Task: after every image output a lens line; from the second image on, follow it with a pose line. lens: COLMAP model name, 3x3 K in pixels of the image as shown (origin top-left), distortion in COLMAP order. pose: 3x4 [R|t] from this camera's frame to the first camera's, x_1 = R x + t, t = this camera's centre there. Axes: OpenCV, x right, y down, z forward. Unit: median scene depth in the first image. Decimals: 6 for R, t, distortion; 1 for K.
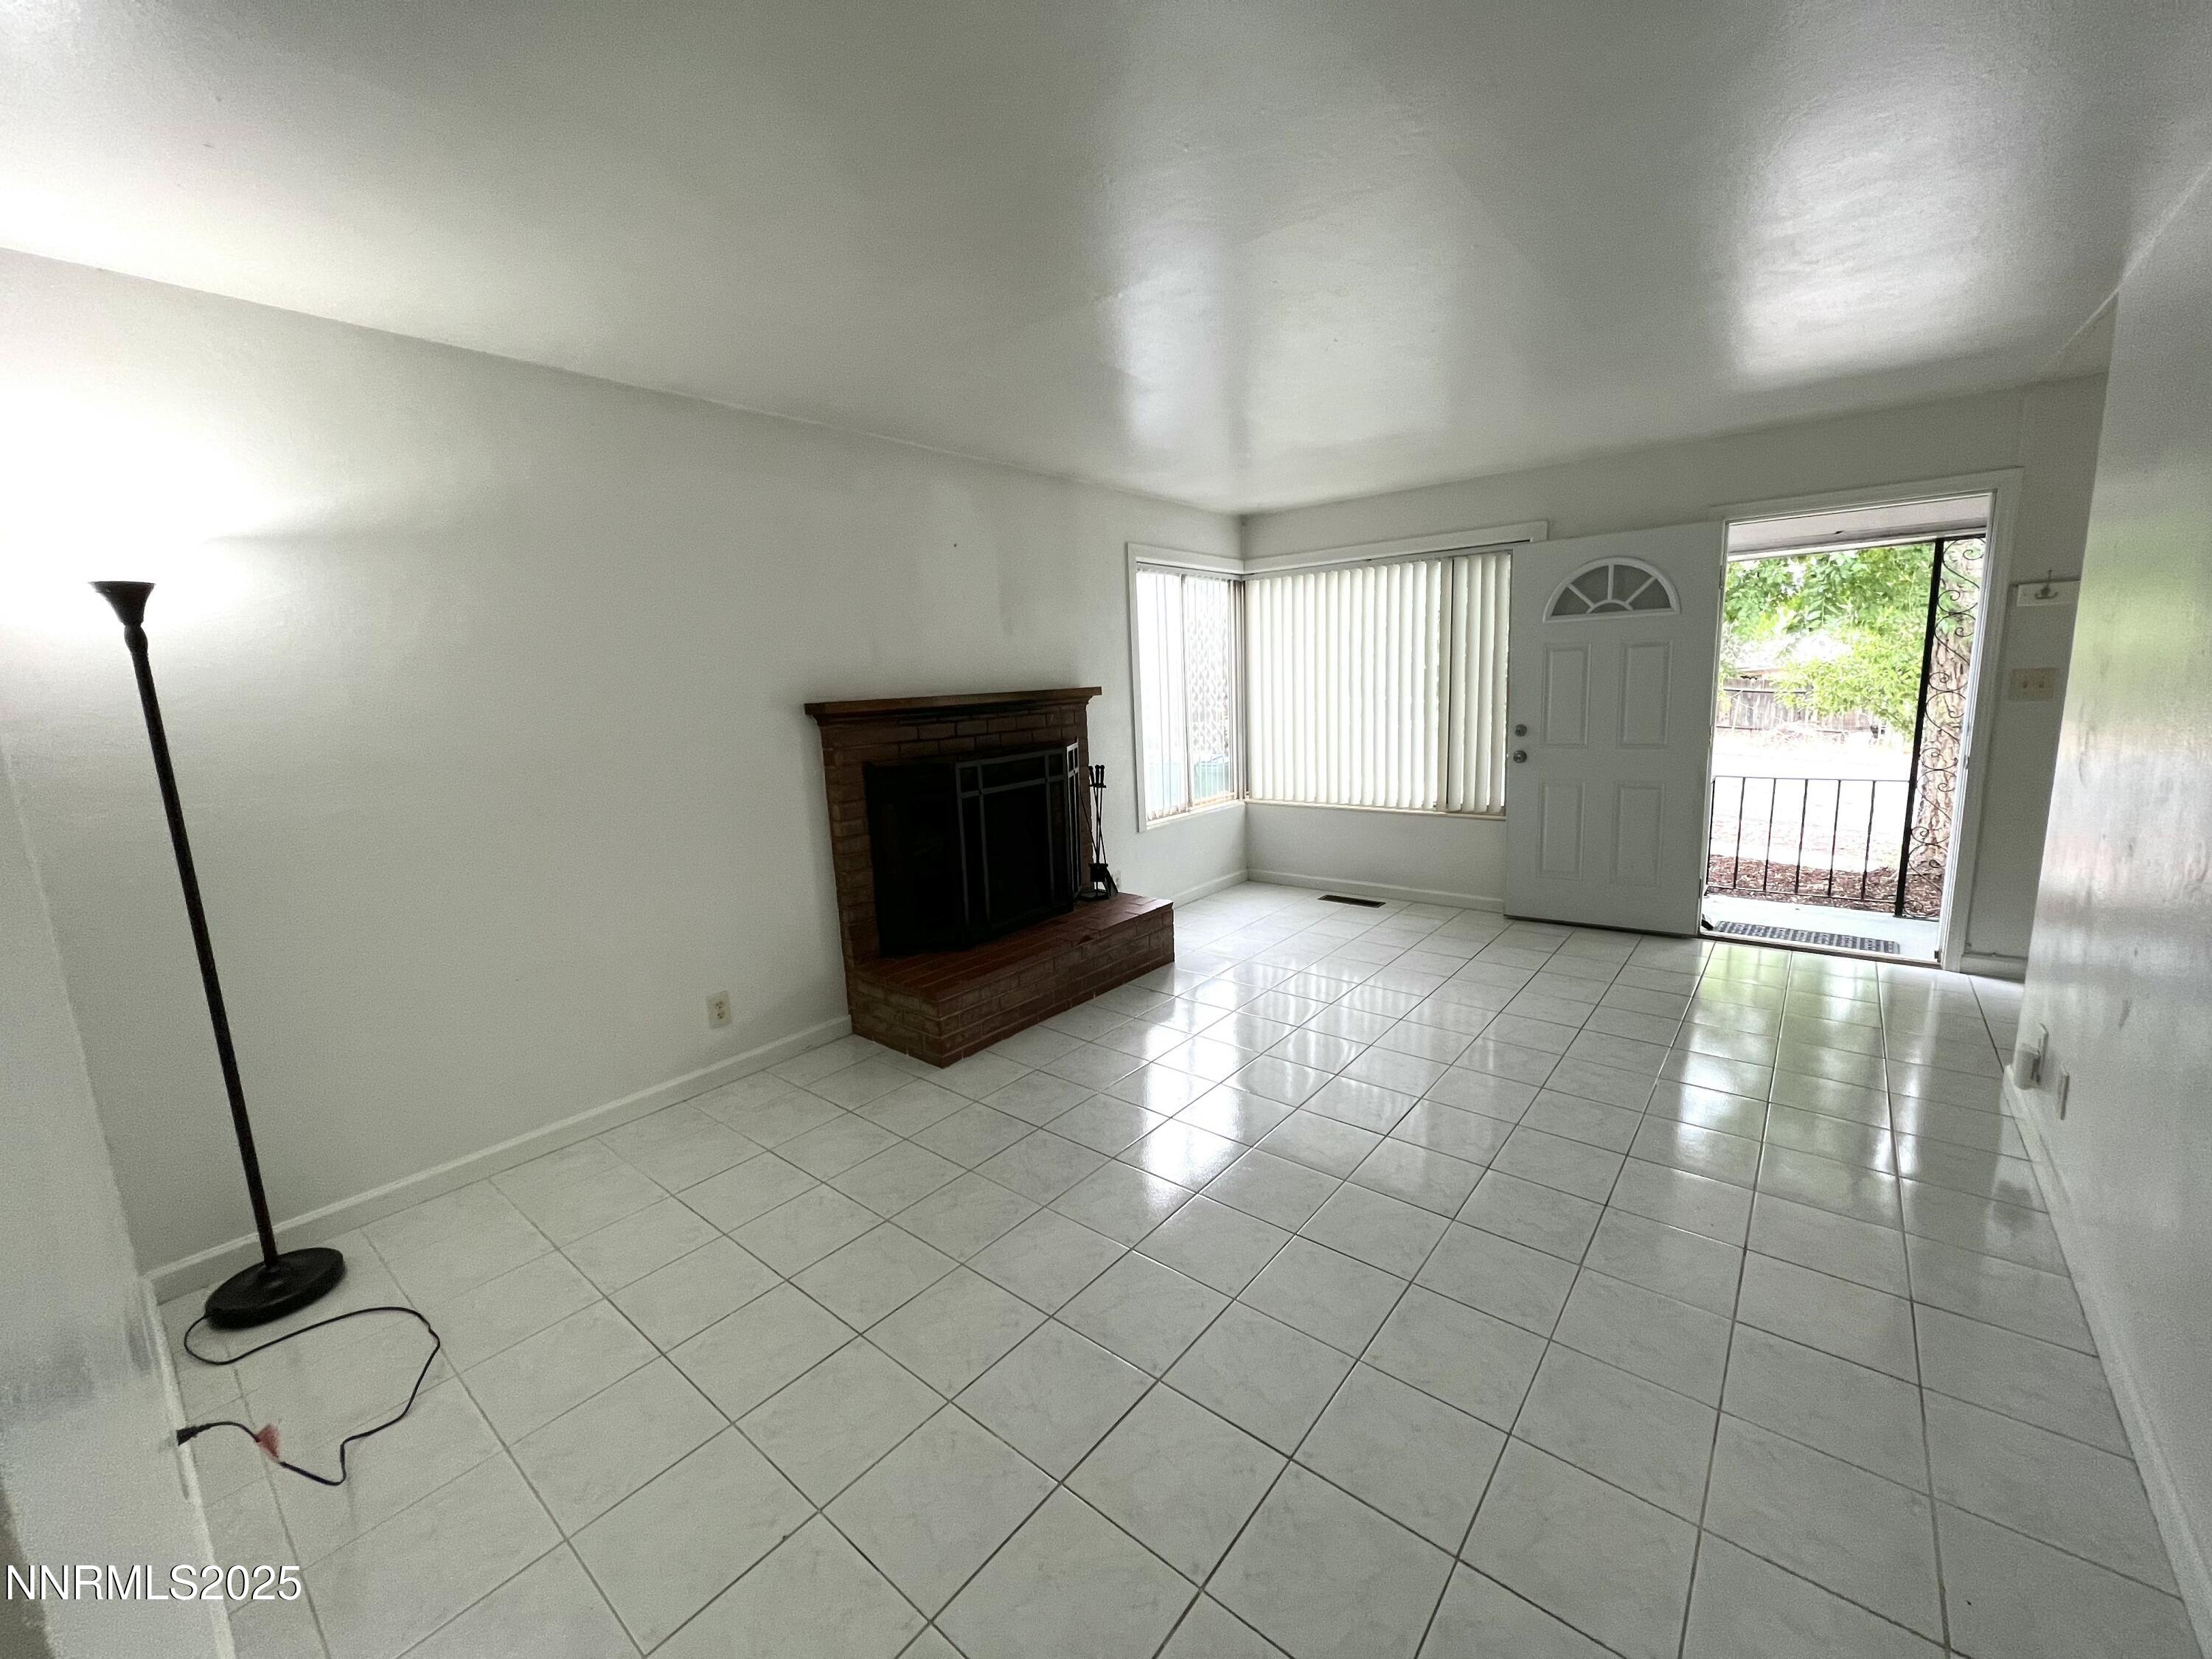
lens RADIAL K [[887.3, 0, 1091.0], [0, 887.3, 830.2], [0, 0, 1]] dist [-0.000600, 0.000856]
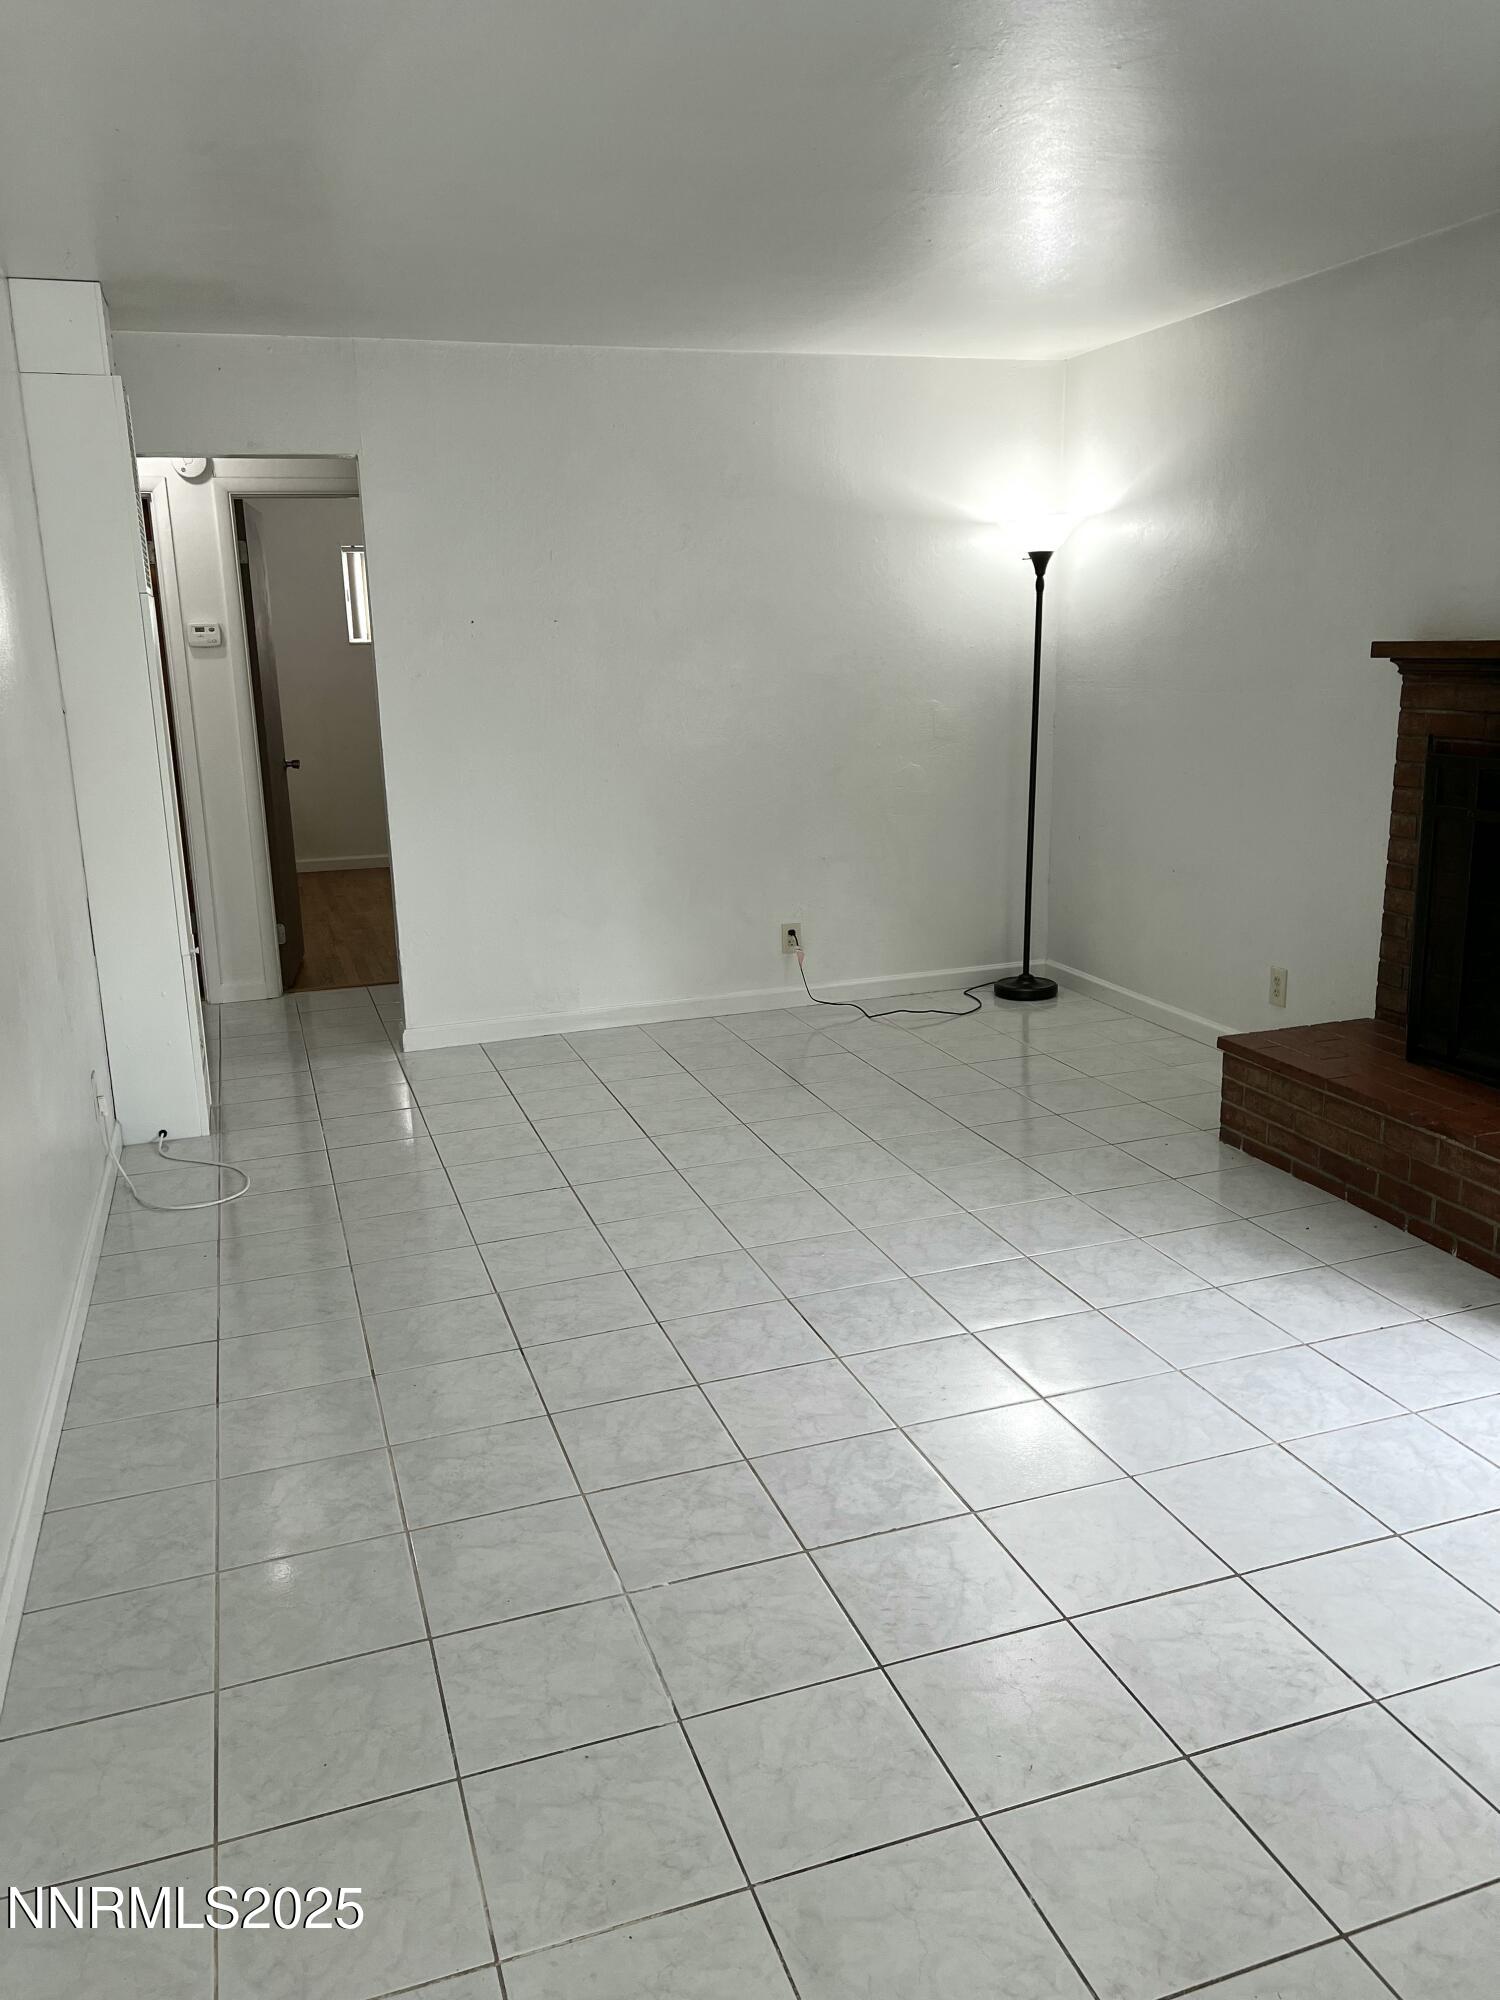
lens RADIAL K [[1509.8, 0, 749.6], [0, 1509.8, 995.8], [0, 0, 1]] dist [0.061883, -0.062890]
pose [[-0.523784, 0.243885, -0.816193, 0.997150], [-0.104230, 0.932592, 0.345555, -0.235193], [0.845451, 0.266067, -0.463056, 1.141794]]
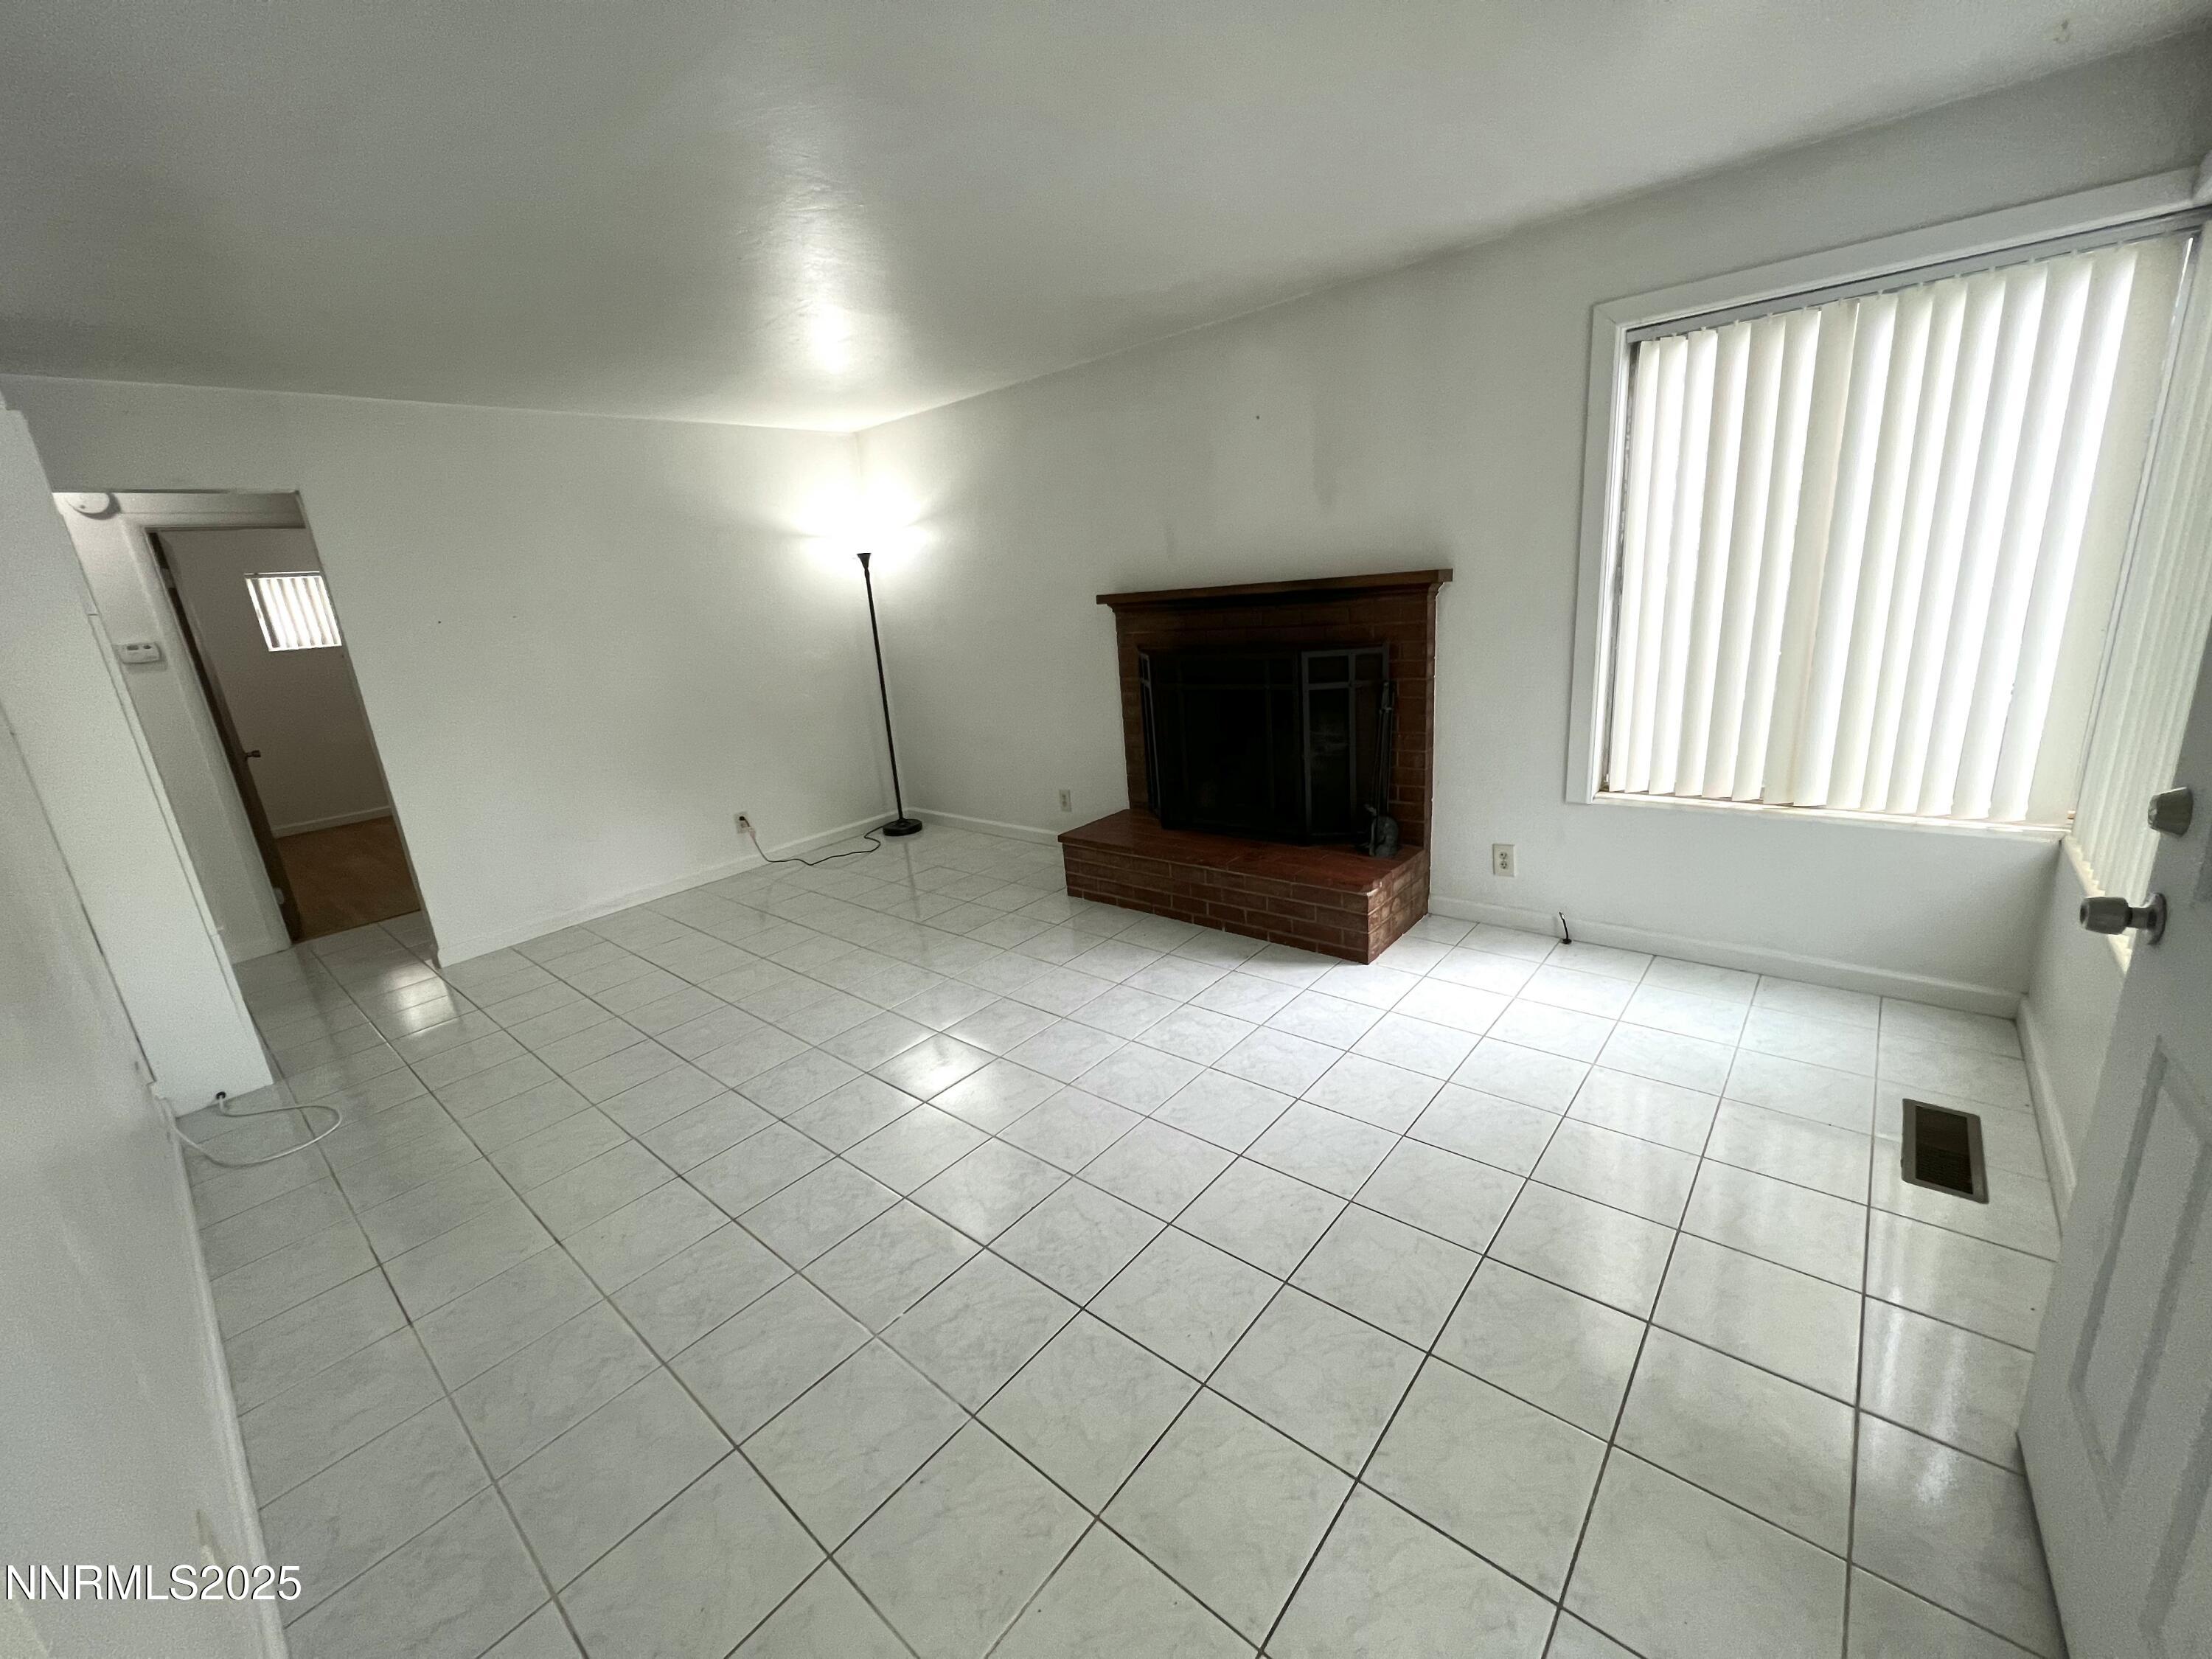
lens RADIAL K [[887.3, 0, 1102.8], [0, 887.3, 822.3], [0, 0, 1]] dist [-0.000600, 0.000856]
pose [[-0.019286, 0.297614, -0.954491, 0.941188], [-0.089309, 0.950340, 0.298124, -0.198882], [0.995817, 0.090995, 0.008252, 0.956884]]
